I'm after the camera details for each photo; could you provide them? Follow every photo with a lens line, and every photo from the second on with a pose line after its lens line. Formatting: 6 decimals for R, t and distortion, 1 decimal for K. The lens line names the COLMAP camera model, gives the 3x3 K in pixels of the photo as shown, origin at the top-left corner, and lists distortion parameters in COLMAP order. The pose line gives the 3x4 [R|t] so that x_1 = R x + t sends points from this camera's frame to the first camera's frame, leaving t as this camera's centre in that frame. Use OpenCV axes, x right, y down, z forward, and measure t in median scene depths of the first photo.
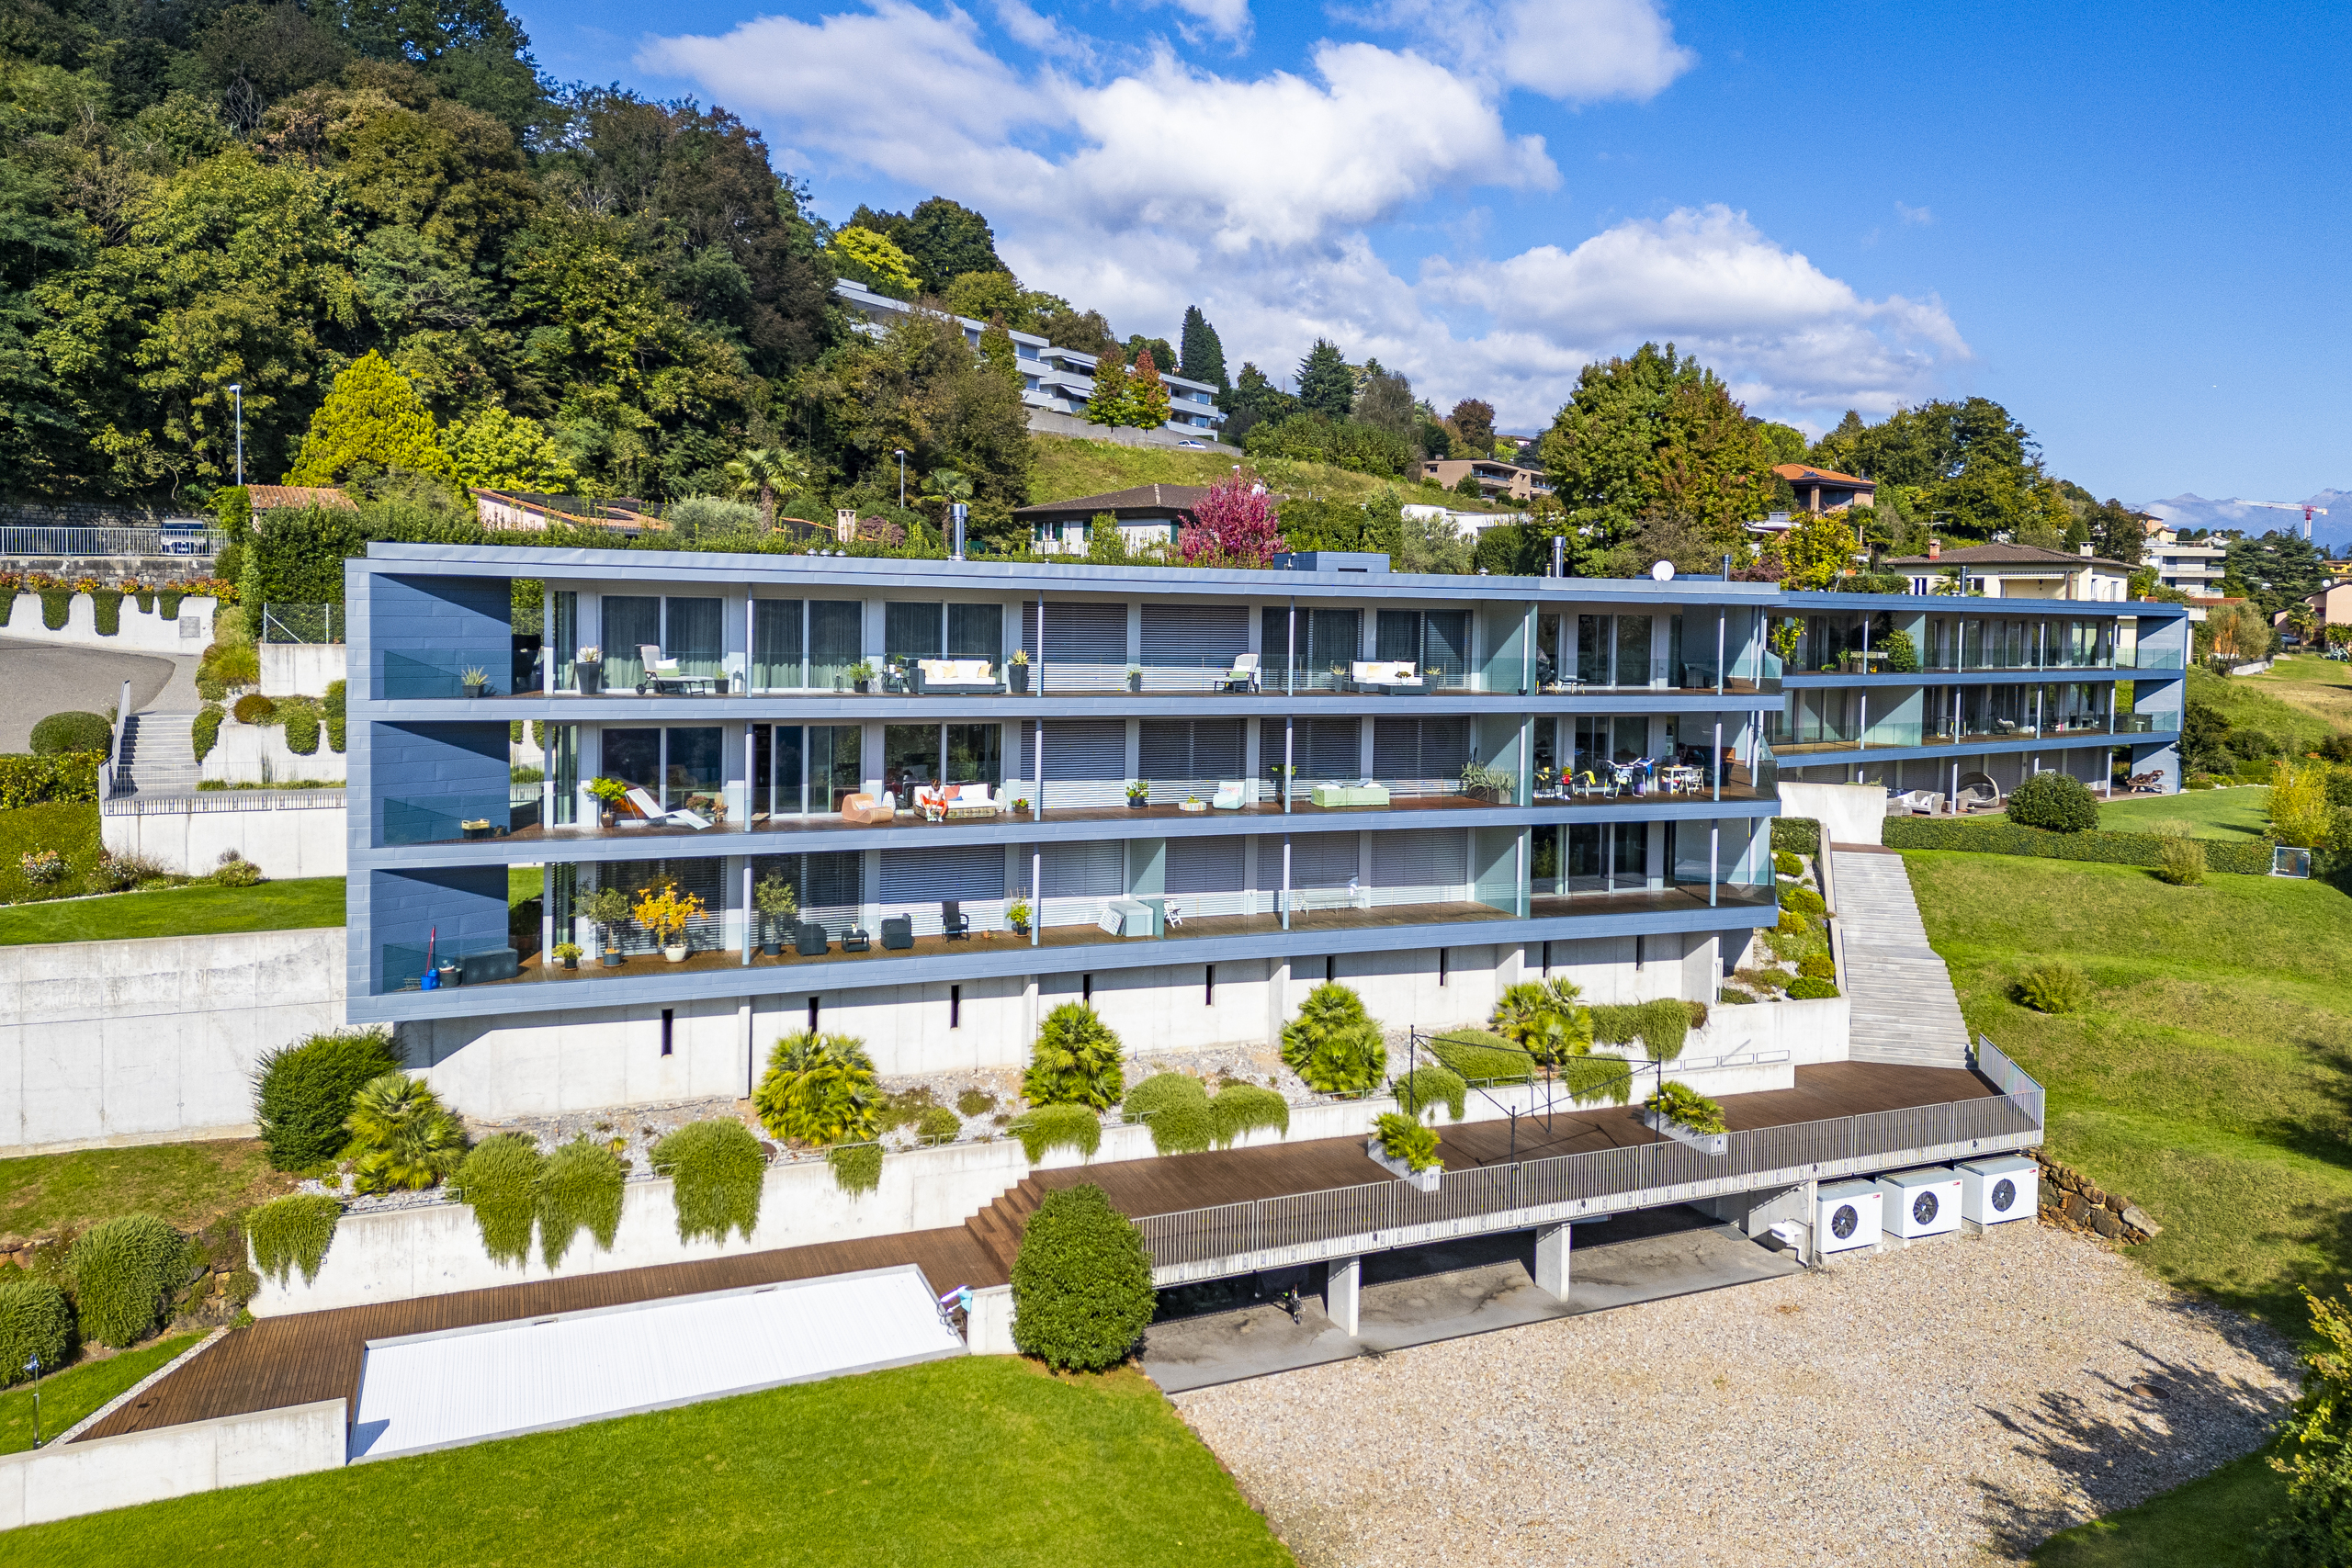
lens RADIAL K [[1683.9, 0, 1171.0], [0, 1683.9, 692.9], [0, 0, 1]] dist [0.087172, -0.103212]
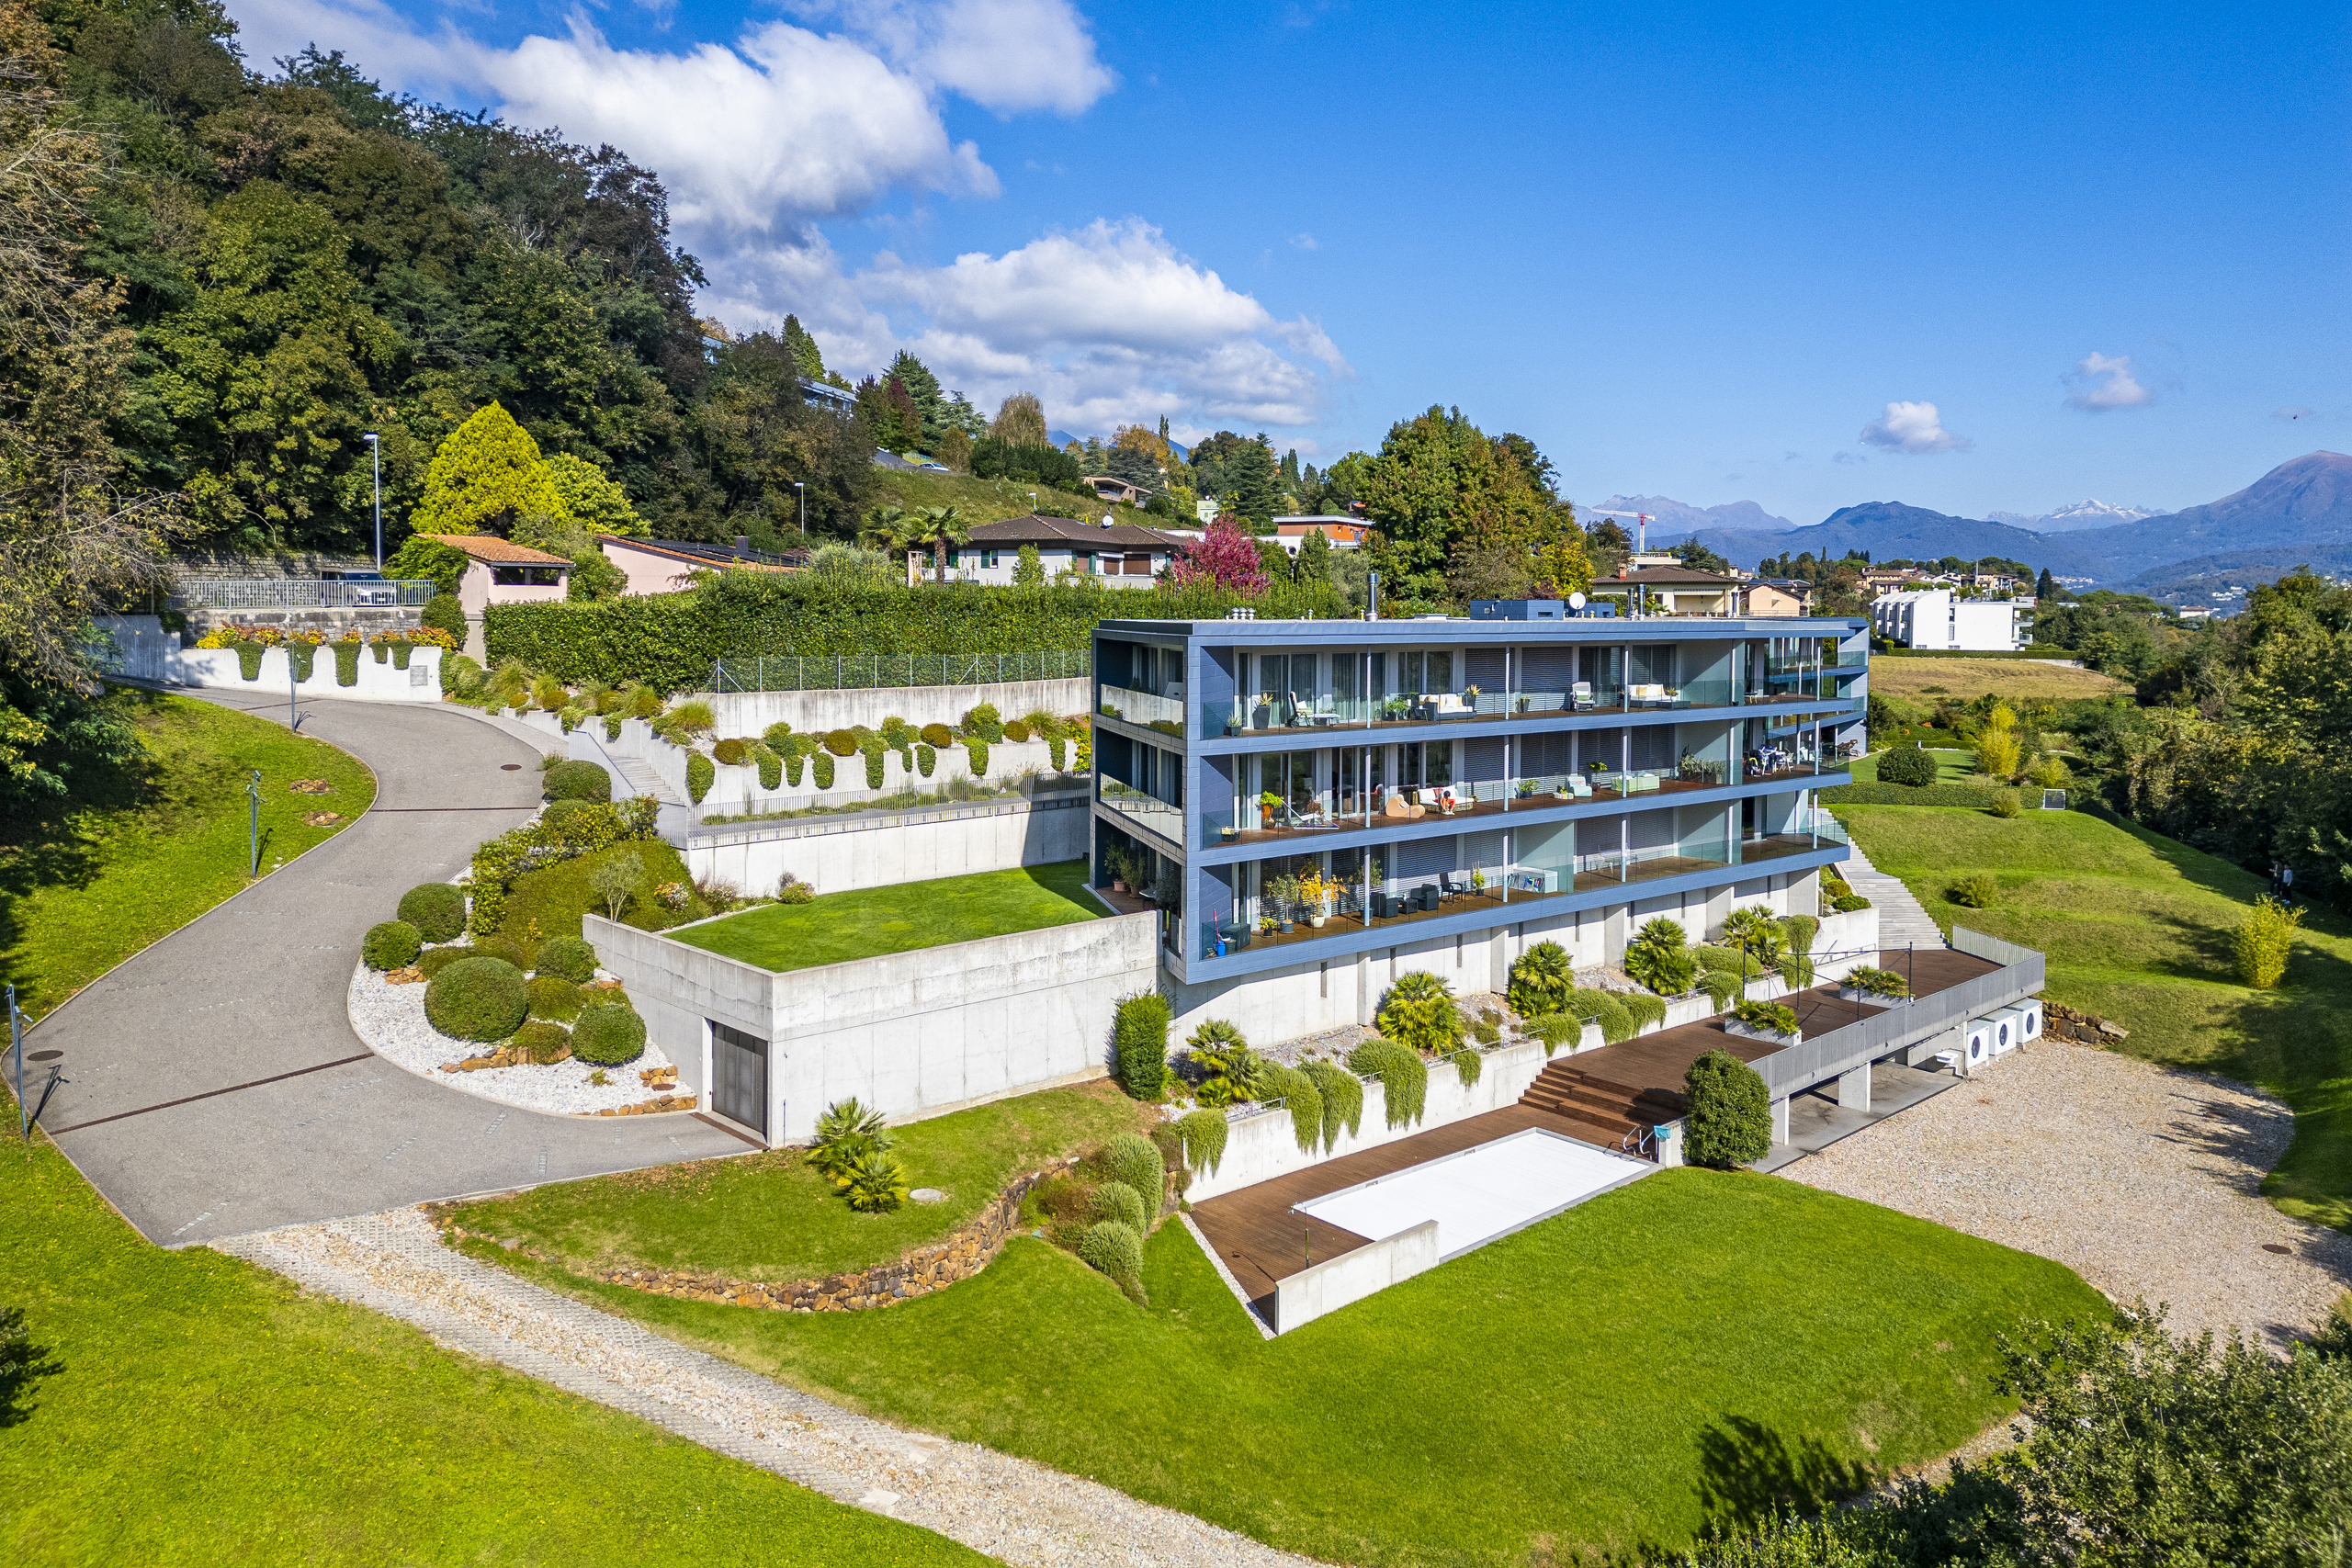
lens RADIAL K [[1683.9, 0, 1171.0], [0, 1683.9, 692.9], [0, 0, 1]] dist [0.087172, -0.103212]
pose [[0.942713, -0.029285, 0.332317, -0.445074], [0.027917, 0.999571, 0.008890, -0.022465], [-0.332434, 0.000896, 0.943126, -0.114252]]
